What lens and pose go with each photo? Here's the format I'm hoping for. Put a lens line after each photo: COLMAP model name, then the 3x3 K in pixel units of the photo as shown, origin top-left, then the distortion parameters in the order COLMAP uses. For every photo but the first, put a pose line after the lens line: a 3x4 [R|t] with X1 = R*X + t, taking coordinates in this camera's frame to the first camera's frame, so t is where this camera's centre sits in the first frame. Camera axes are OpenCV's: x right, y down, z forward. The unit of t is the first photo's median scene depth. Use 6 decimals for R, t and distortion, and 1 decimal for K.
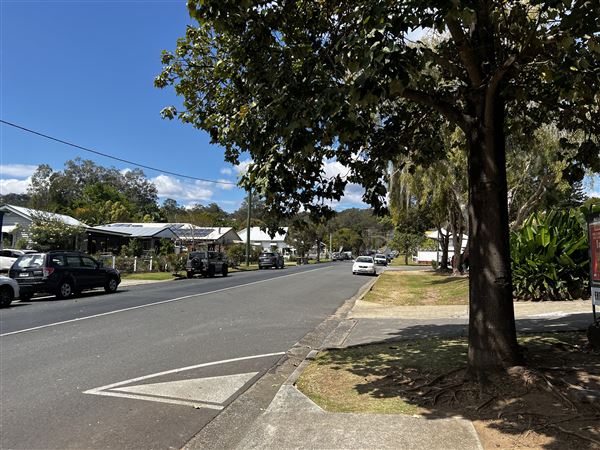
lens RADIAL K [[471.9, 0, 300.0], [0, 471.9, 225.0], [0, 0, 1]] dist [0.061221, -0.069527]
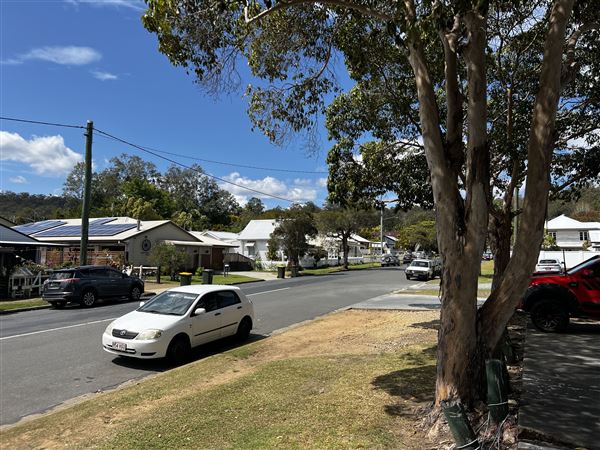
lens RADIAL K [[454.7, 0, 286.9], [0, 454.7, 225.0], [0, 0, 1]] dist [0.060985, -0.059193]
pose [[0.962333, -0.028243, -0.270404, 0.089763], [0.029222, 0.999573, -0.000404, 0.008246], [0.270300, -0.007513, 0.962747, 0.231449]]
